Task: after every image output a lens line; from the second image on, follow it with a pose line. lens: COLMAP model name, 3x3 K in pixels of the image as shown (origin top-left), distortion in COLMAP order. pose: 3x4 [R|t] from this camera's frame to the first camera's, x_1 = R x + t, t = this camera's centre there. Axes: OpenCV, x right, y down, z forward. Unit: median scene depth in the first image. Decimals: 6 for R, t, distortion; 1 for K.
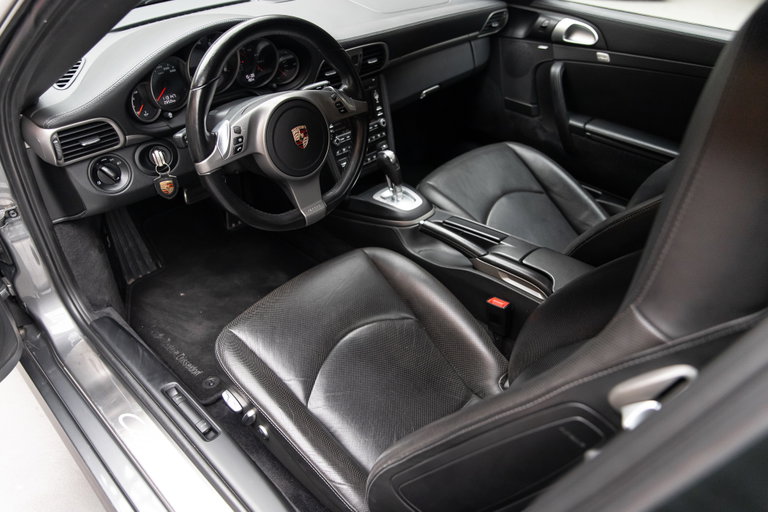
lens RADIAL K [[521.7, 0, 384.4], [0, 521.7, 254.0], [0, 0, 1]] dist [0.007373, 0.001084]
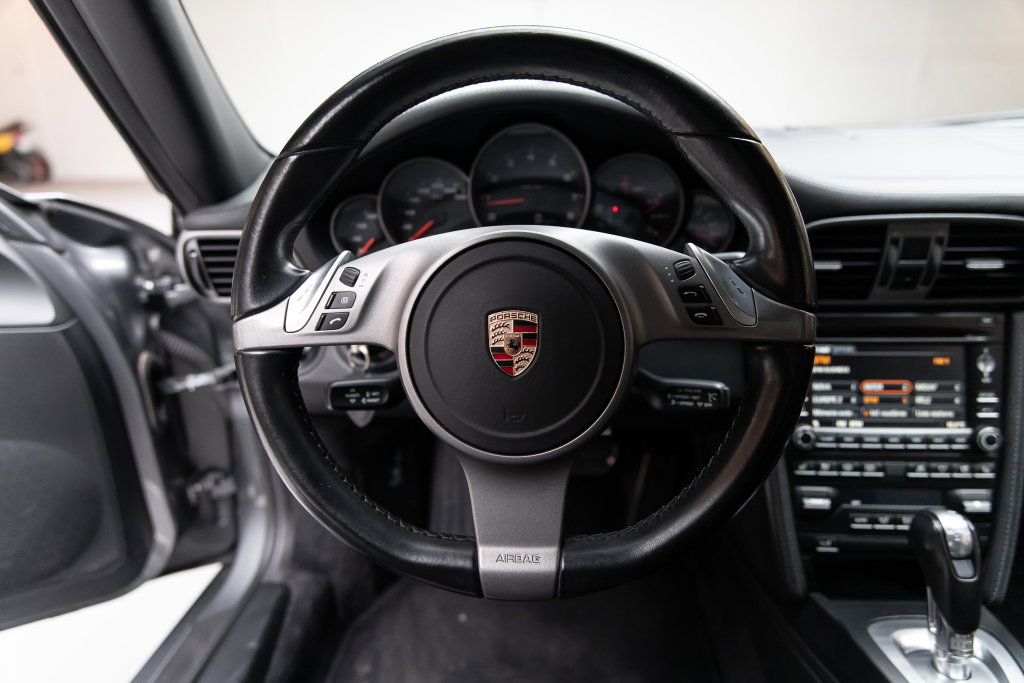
lens RADIAL K [[650.7, 0, 512.0], [0, 650.7, 341.5], [0, 0, 1]] dist [0.001787, -0.002041]
pose [[0.640425, 0.190275, -0.744077, 0.108443], [-0.431046, 0.890898, -0.143180, -0.113887], [0.635653, 0.412427, 0.652571, 0.503884]]
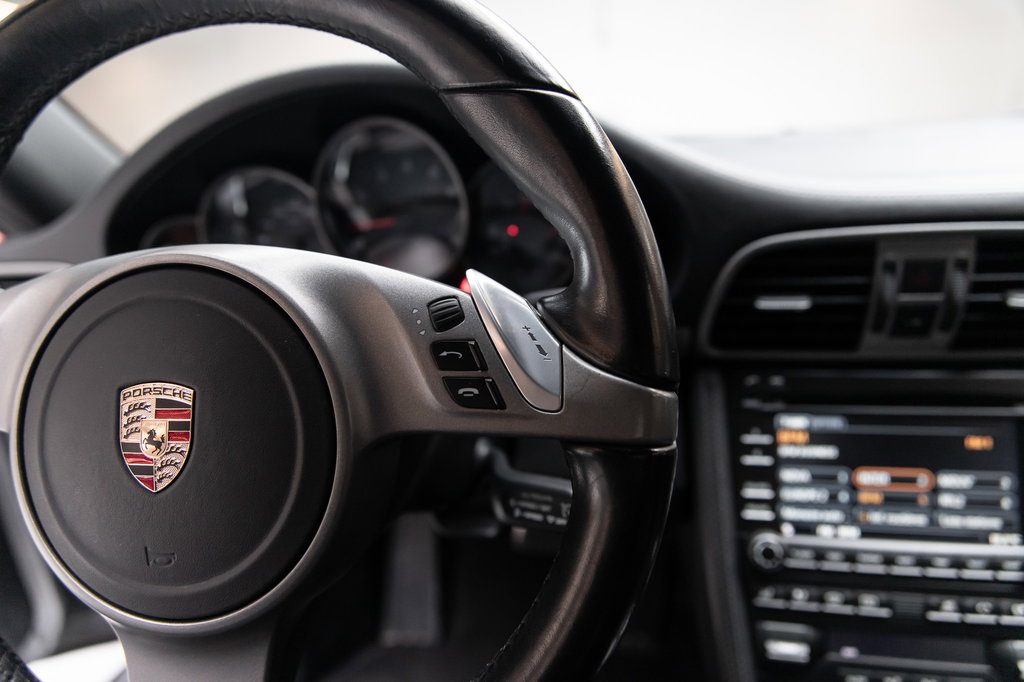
lens RADIAL K [[646.2, 0, 512.0], [0, 646.2, 341.0], [0, 0, 1]] dist [0.009683, -0.003729]
pose [[0.557215, 0.150357, -0.816642, 0.084001], [-0.450069, 0.881166, -0.144856, -0.197485], [0.697817, 0.448261, 0.558670, 0.655688]]
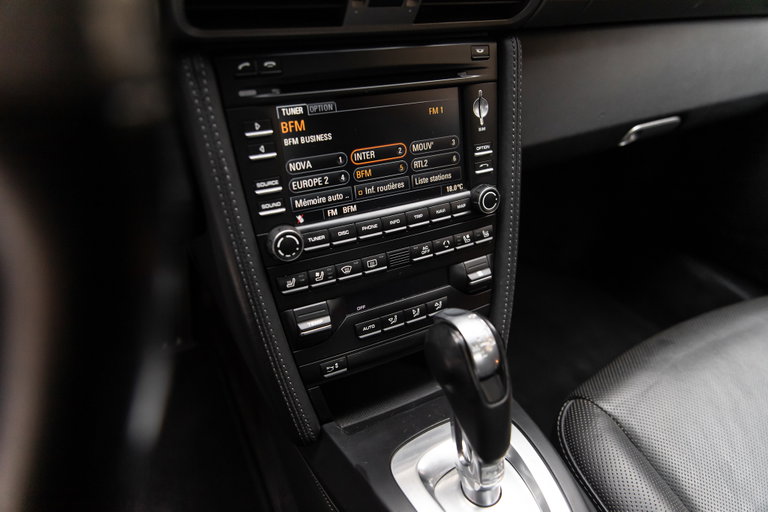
lens RADIAL K [[497.1, 0, 384.0], [0, 497.1, 256.0], [0, 0, 1]] dist [0.006814, 0.000957]
pose [[0.948864, 0.187622, -0.253882, 0.019762], [-0.206647, 0.977126, -0.050216, -0.200620], [0.238653, 0.100112, 0.965931, 0.740356]]
